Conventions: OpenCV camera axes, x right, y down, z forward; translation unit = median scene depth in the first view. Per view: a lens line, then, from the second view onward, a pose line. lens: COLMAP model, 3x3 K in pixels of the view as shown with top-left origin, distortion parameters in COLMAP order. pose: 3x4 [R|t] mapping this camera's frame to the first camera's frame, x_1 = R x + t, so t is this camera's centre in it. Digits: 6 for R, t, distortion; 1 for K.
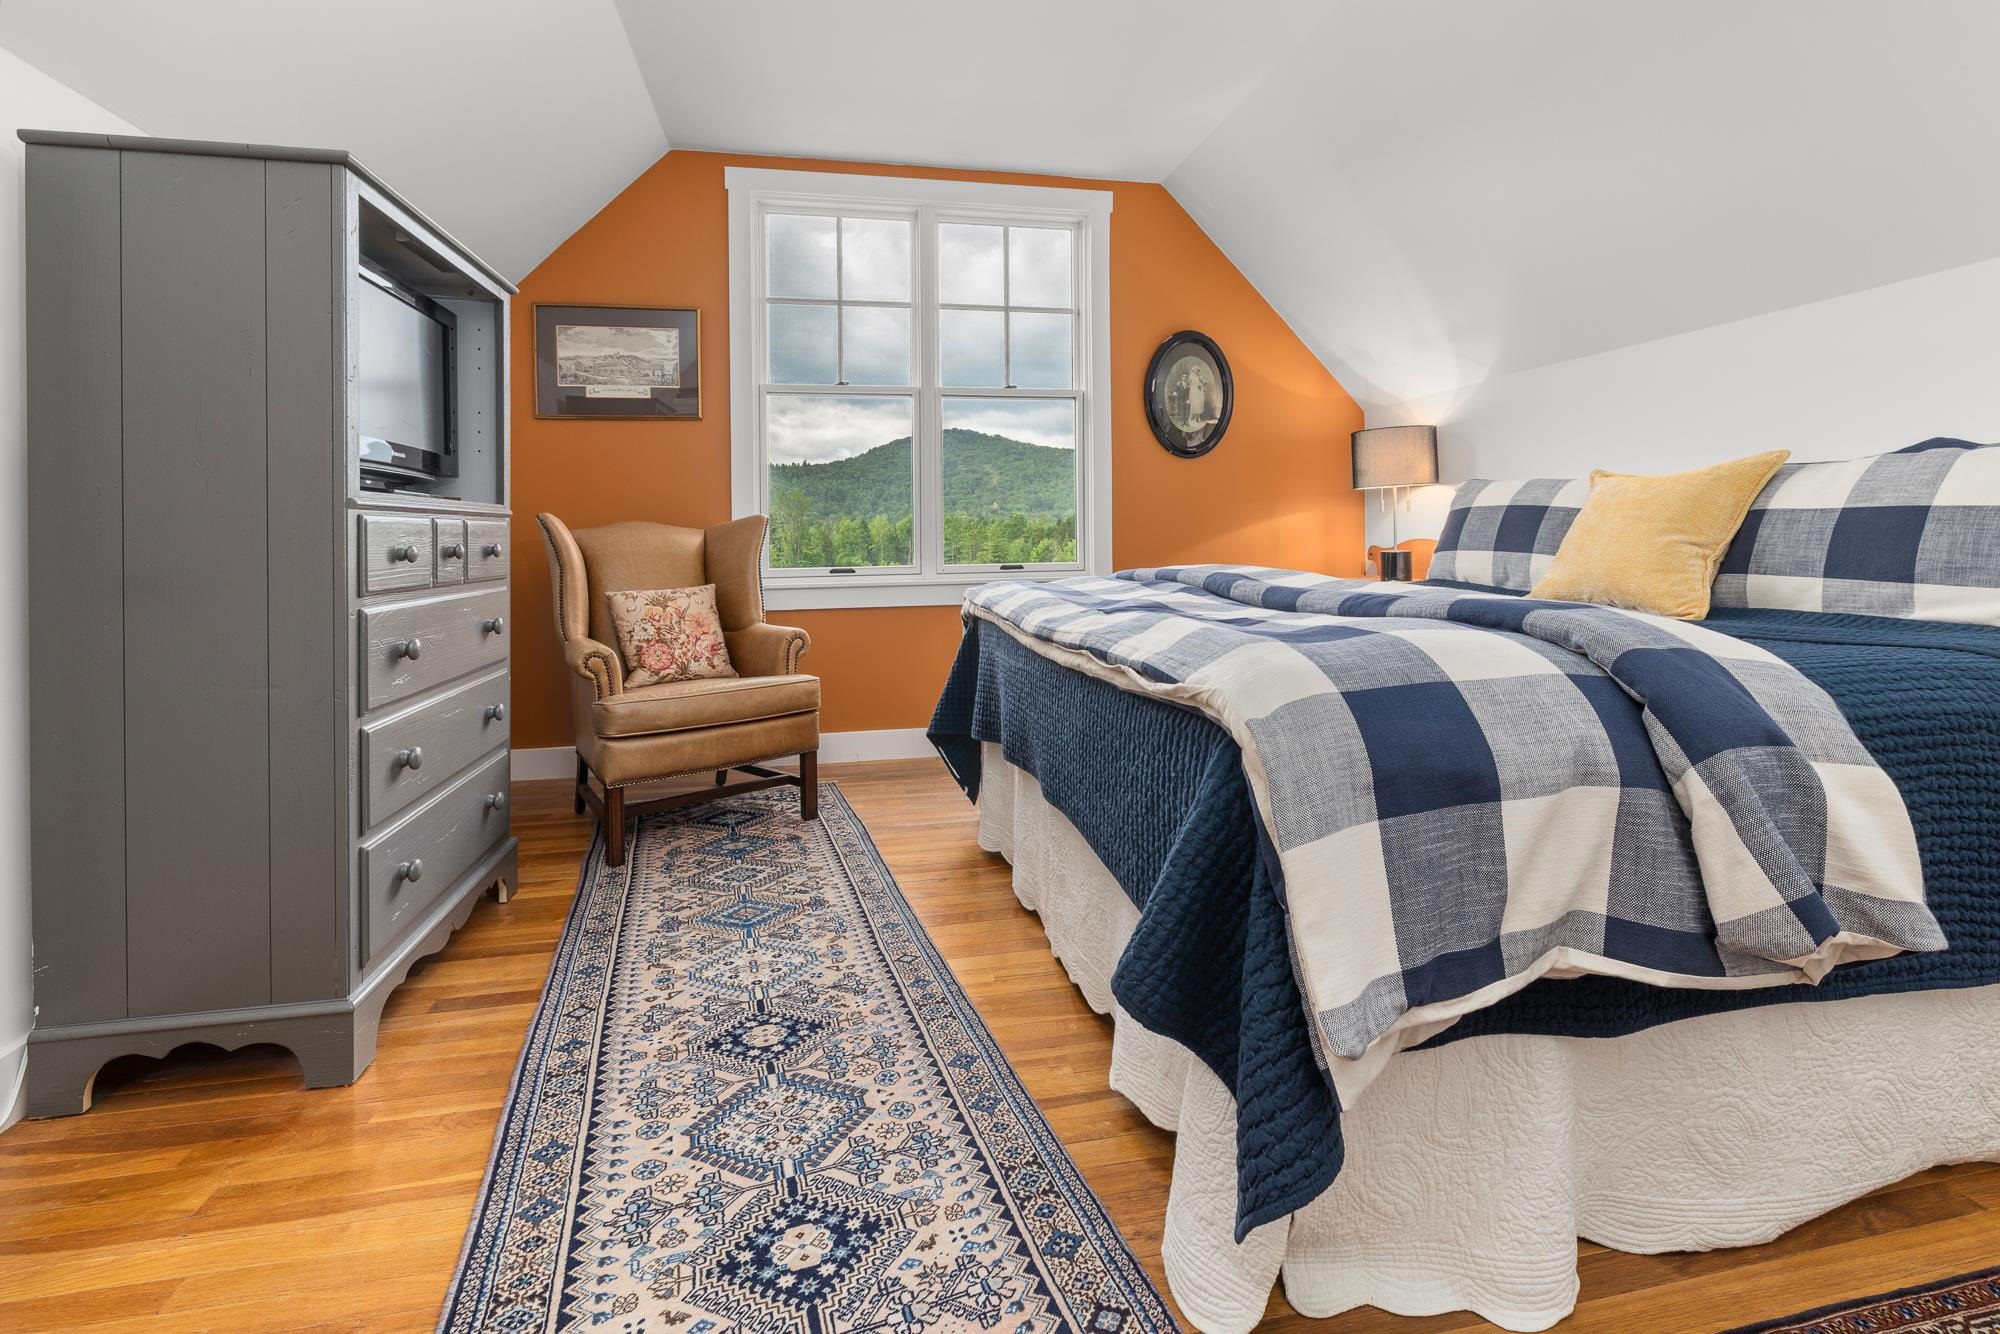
lens RADIAL K [[885.2, 0, 999.5], [0, 885.2, 538.9], [0, 0, 1]] dist [0.000107, 0.000065]
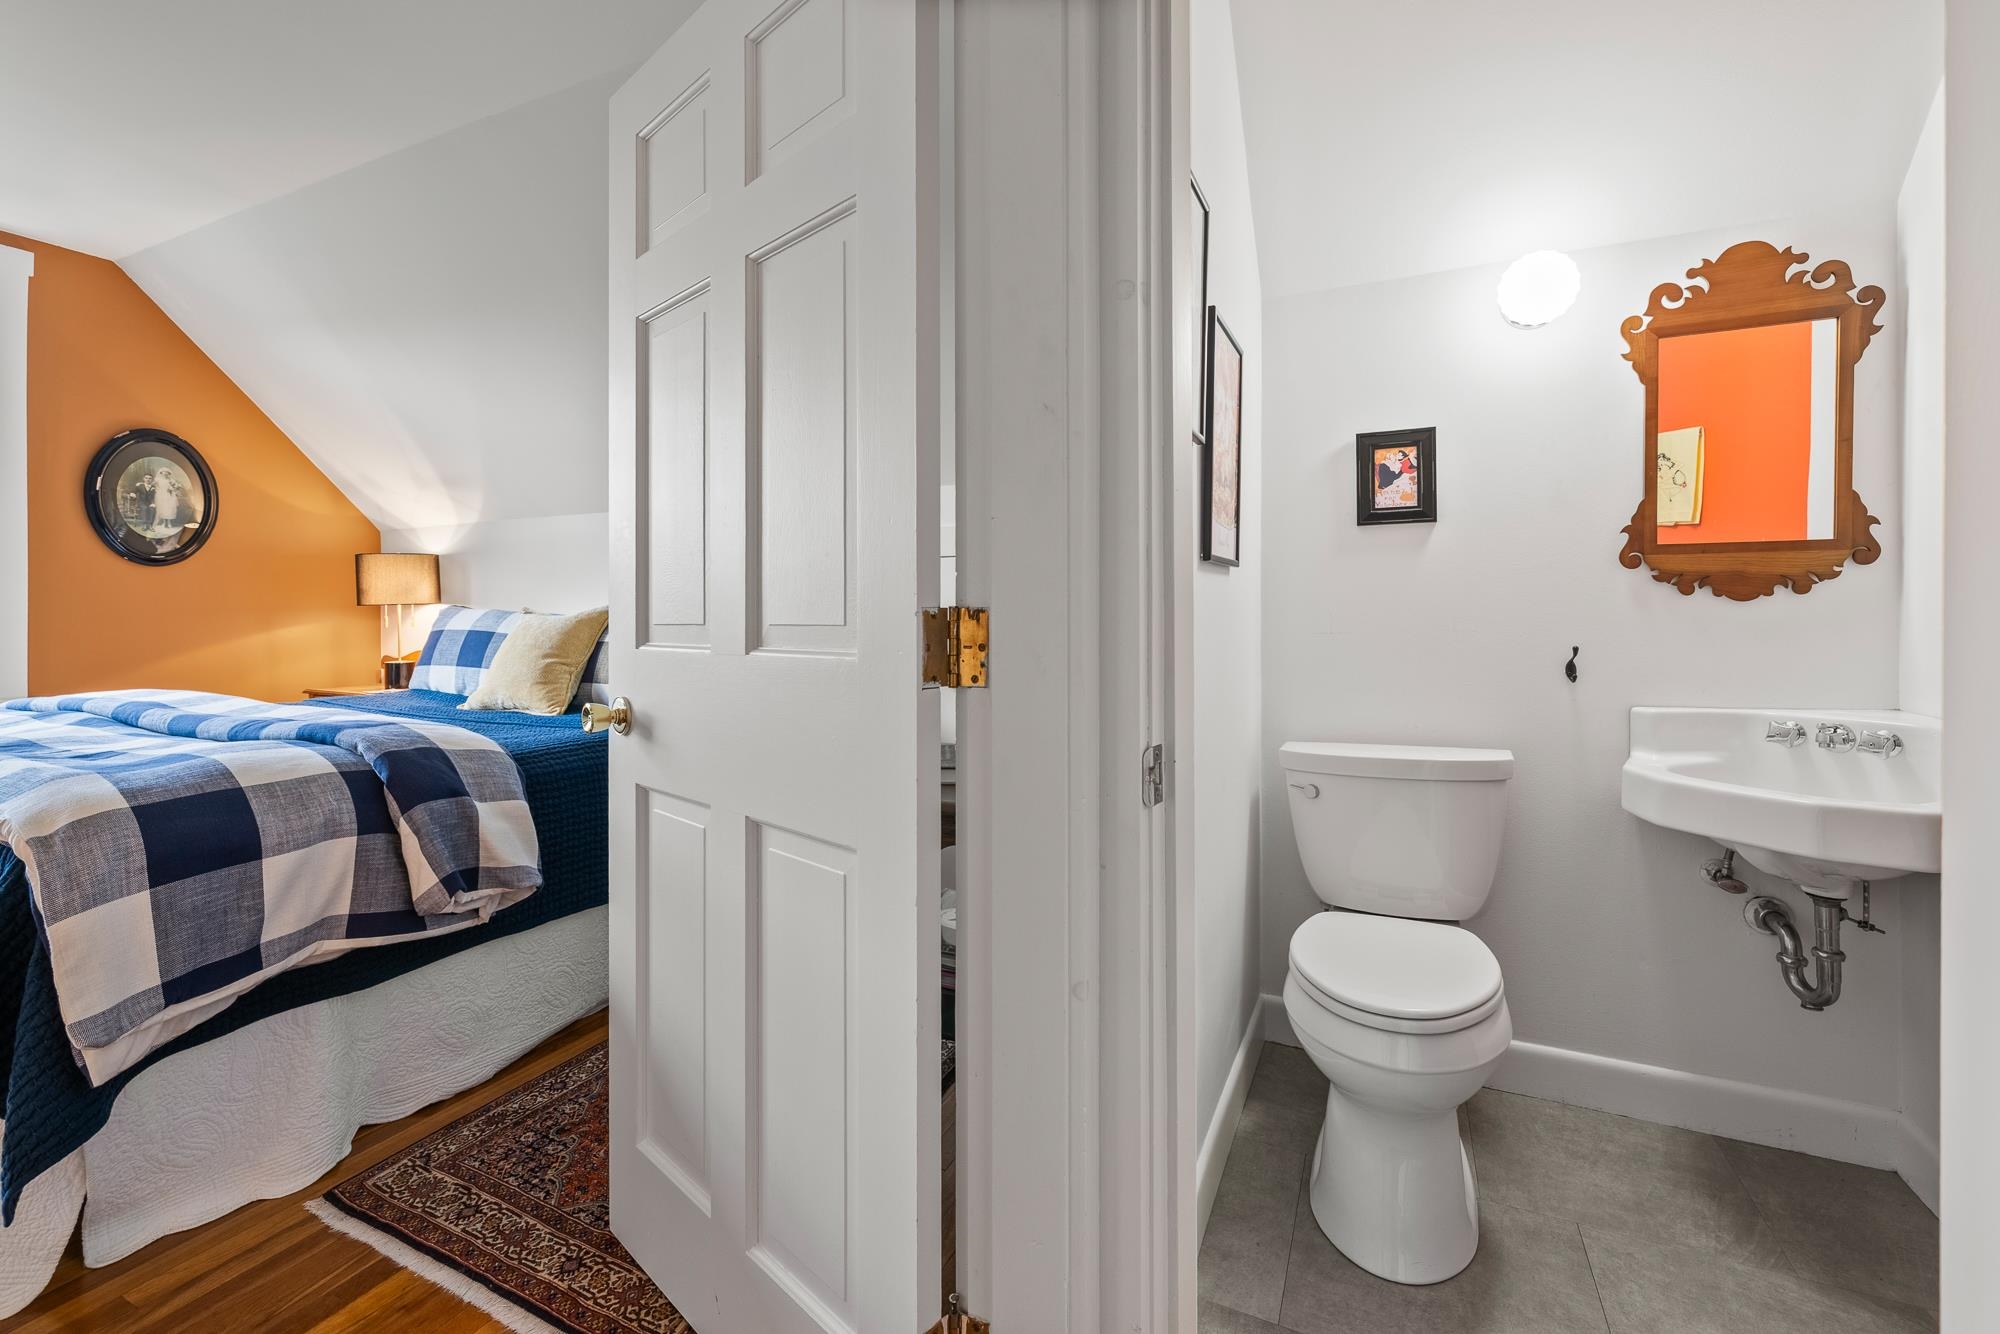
lens RADIAL K [[857.4, 0, 995.3], [0, 857.4, 619.3], [0, 0, 1]] dist [-0.003071, -0.000799]
pose [[0.602693, 0.008187, 0.797931, 0.126595], [-0.002923, 0.999963, -0.008052, -0.123142], [-0.797968, 0.002521, 0.602695, -0.951542]]
